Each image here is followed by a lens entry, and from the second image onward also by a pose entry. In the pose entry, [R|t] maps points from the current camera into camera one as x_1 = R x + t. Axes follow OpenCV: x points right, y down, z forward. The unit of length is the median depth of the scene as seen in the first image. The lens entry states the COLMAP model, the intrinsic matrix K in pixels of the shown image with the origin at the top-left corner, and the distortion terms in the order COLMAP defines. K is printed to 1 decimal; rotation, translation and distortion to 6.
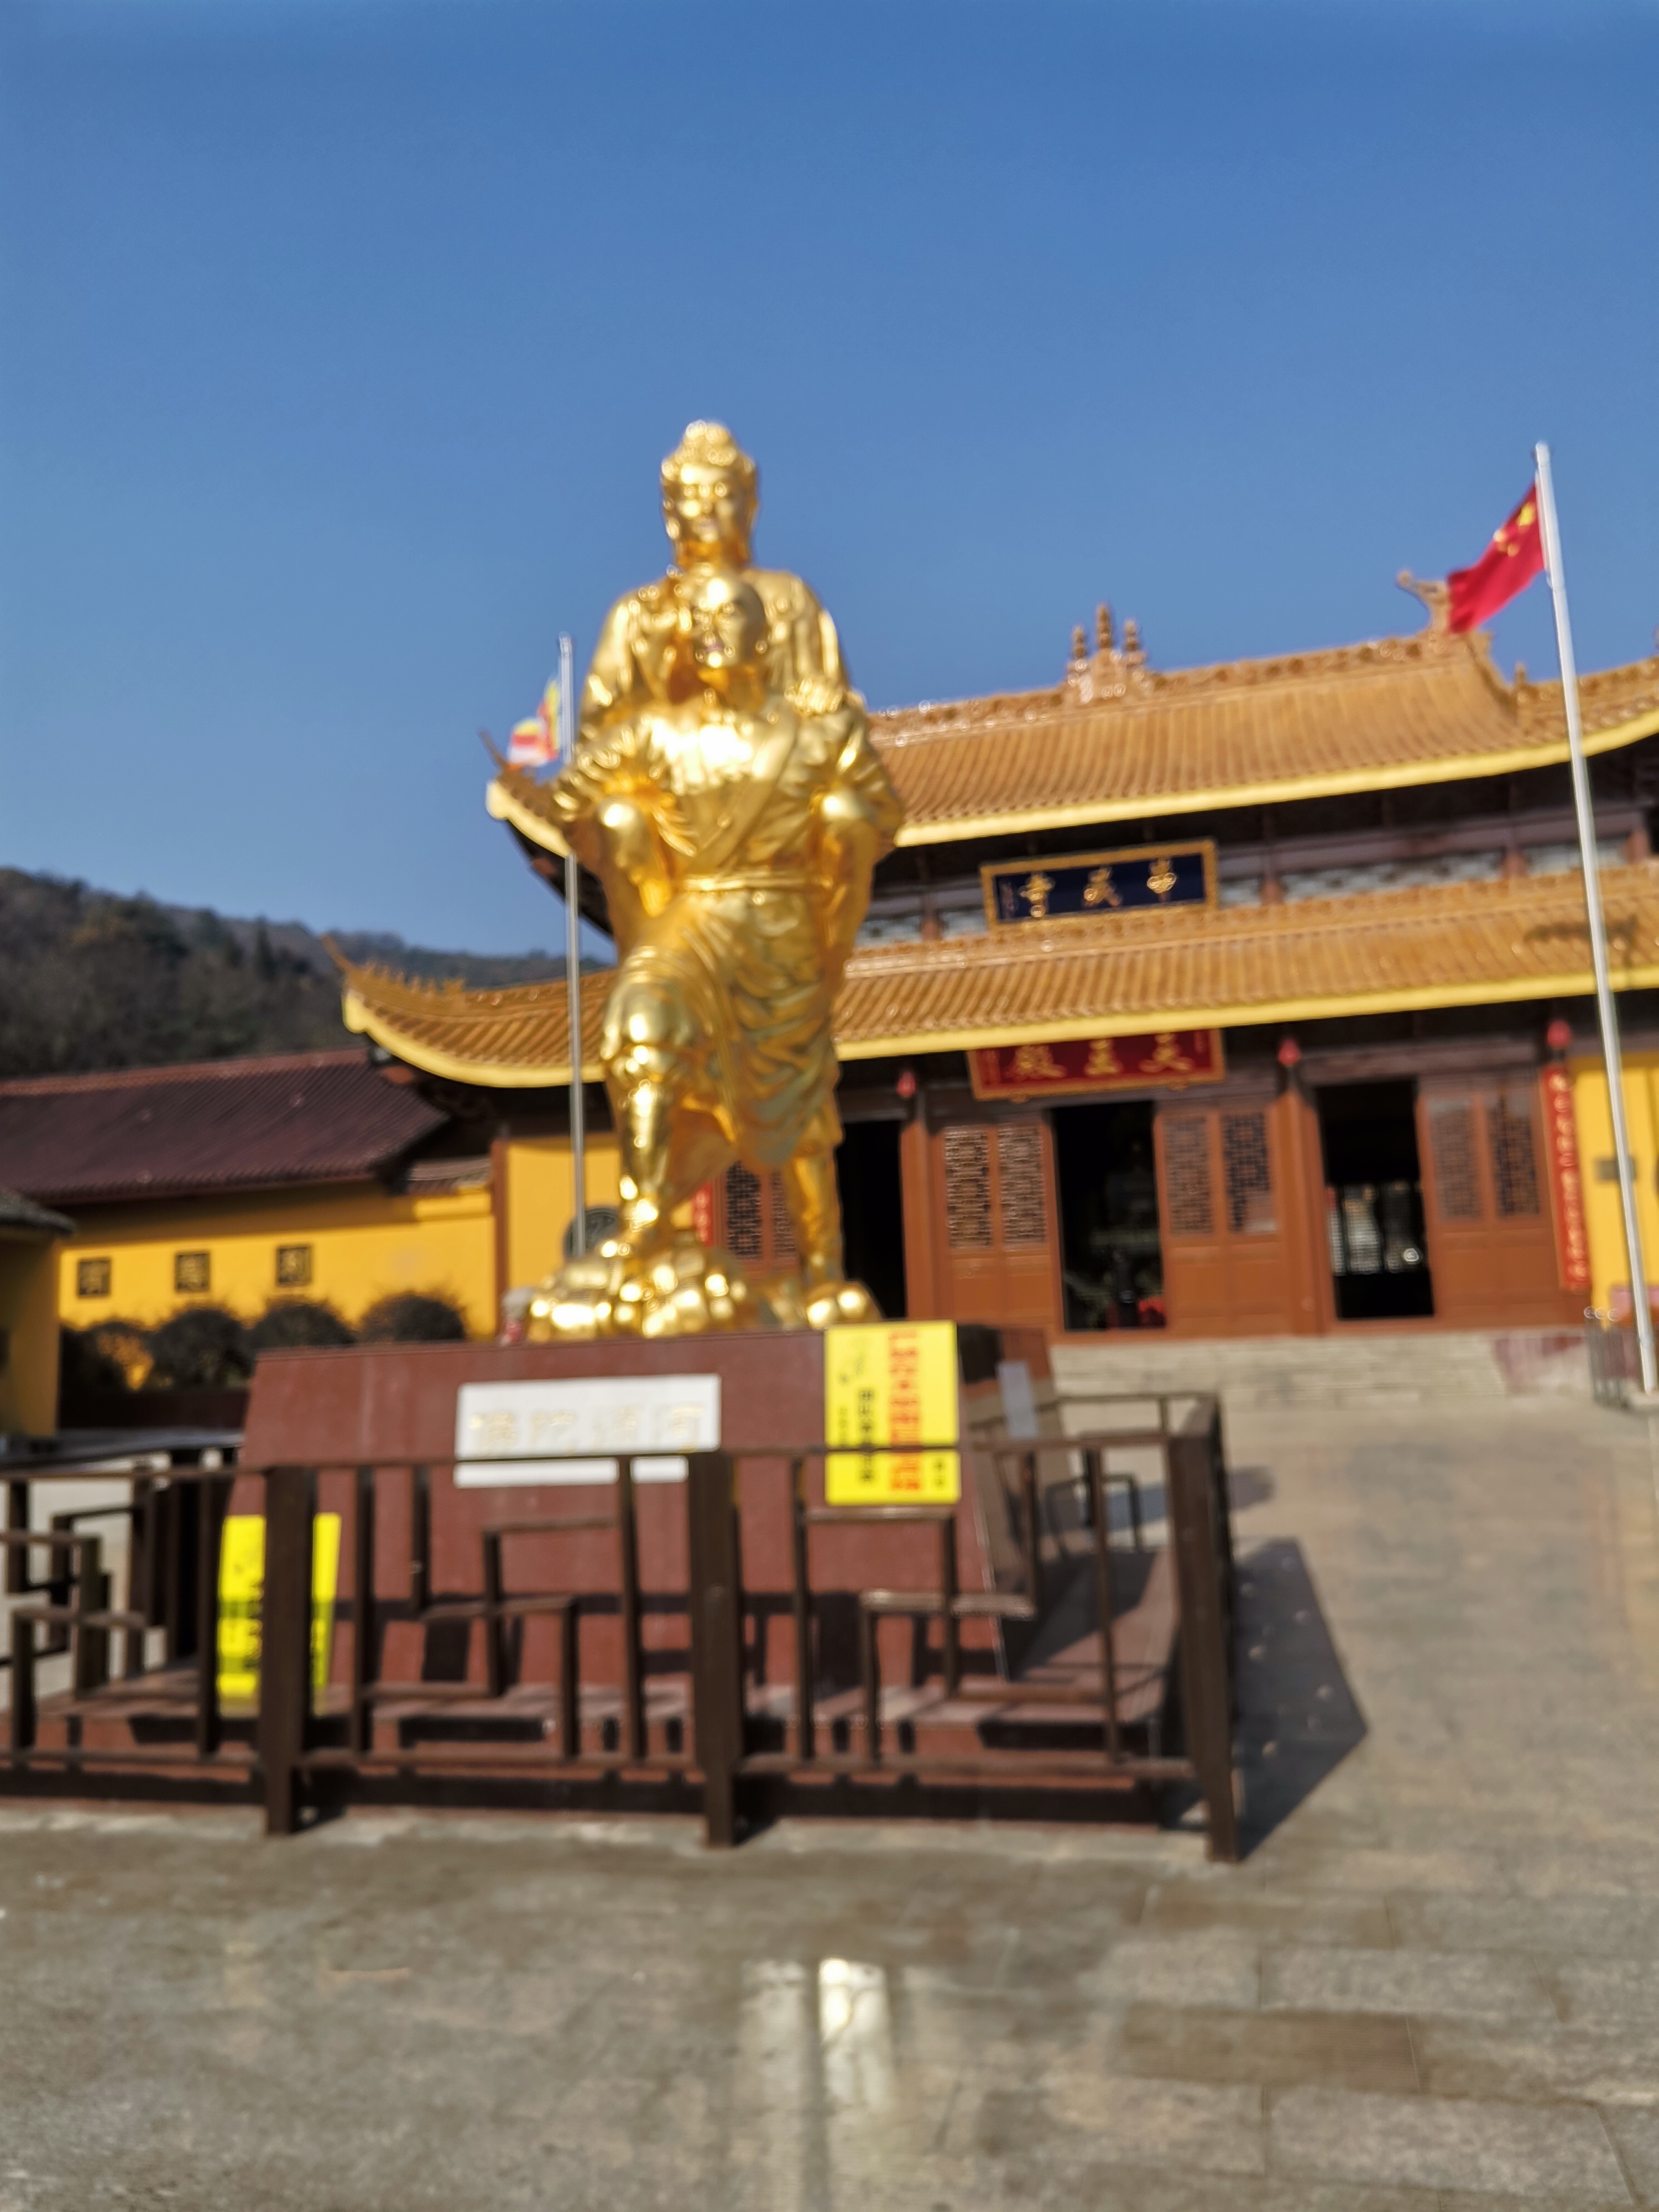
lens RADIAL K [[1652.4, 0, 817.4], [0, 1652.4, 1134.2], [0, 0, 1]] dist [0.088140, -0.104040]
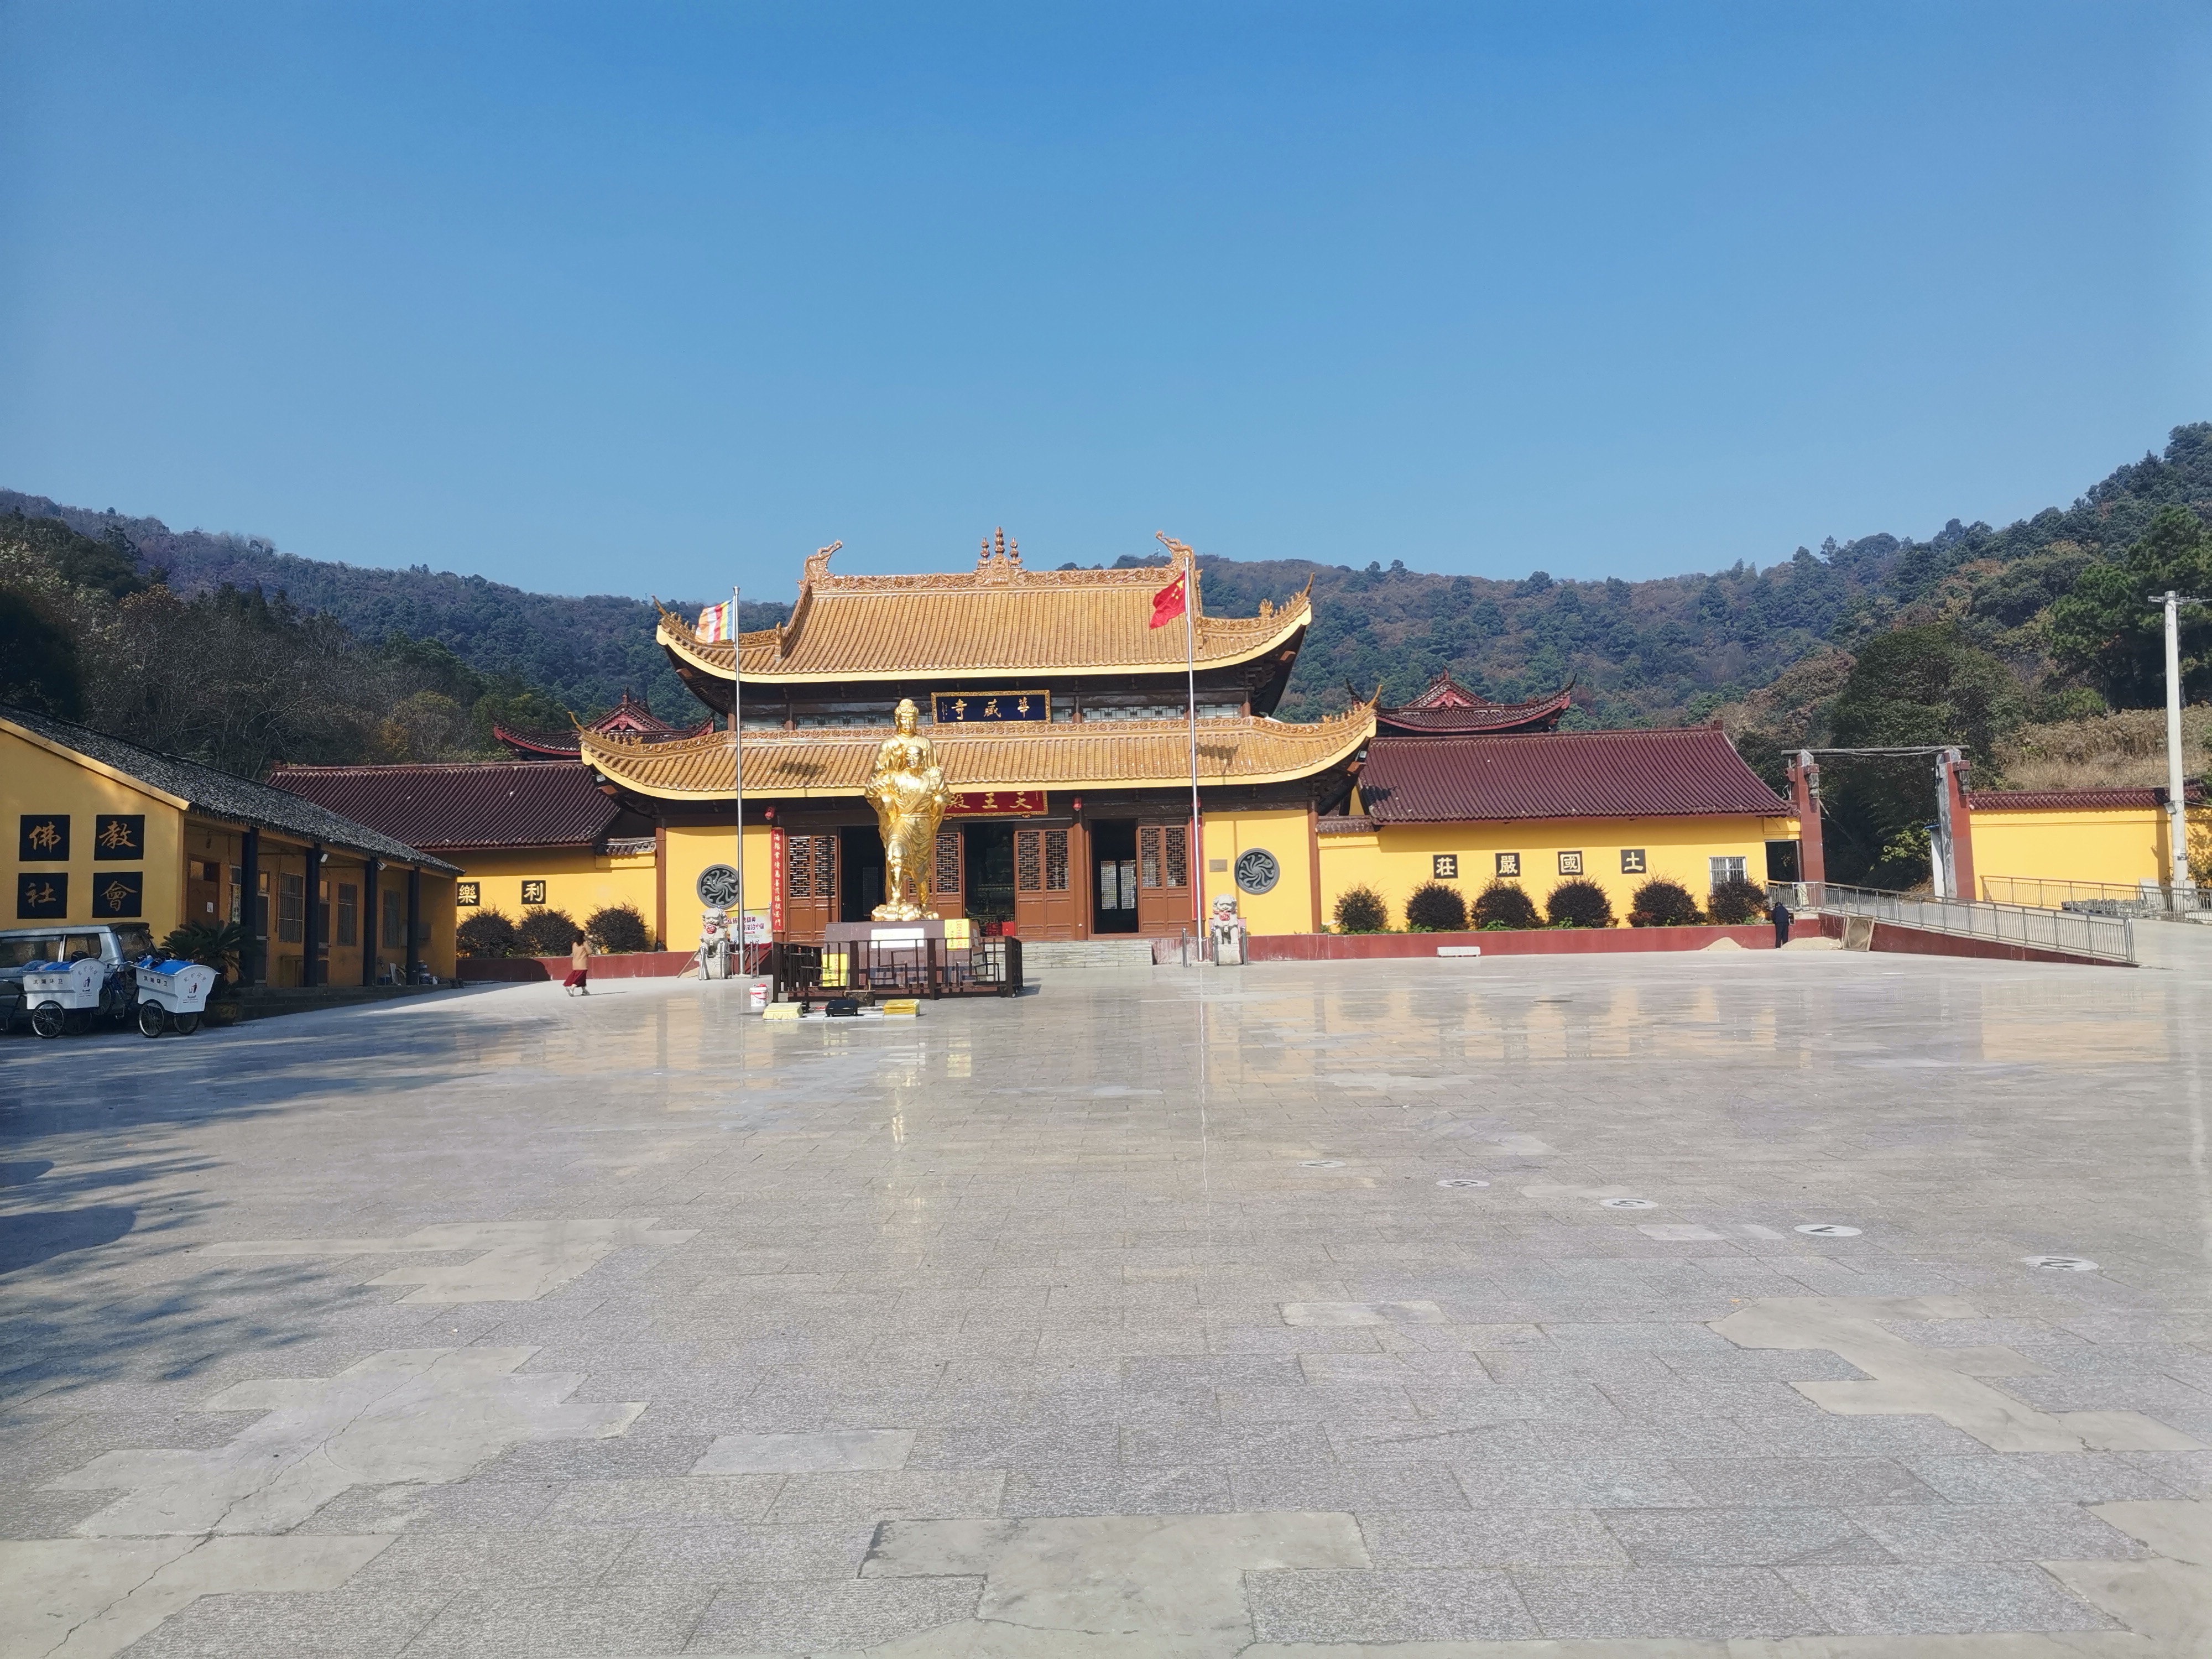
lens RADIAL K [[1652.4, 0, 1104.6], [0, 1652.4, 802.7], [0, 0, 1]] dist [0.088140, -0.104040]
pose [[0.967989, 0.040732, 0.247667, -0.188402], [-0.046585, 0.998755, 0.017816, -0.085294], [-0.246633, -0.028784, 0.968681, -0.968162]]
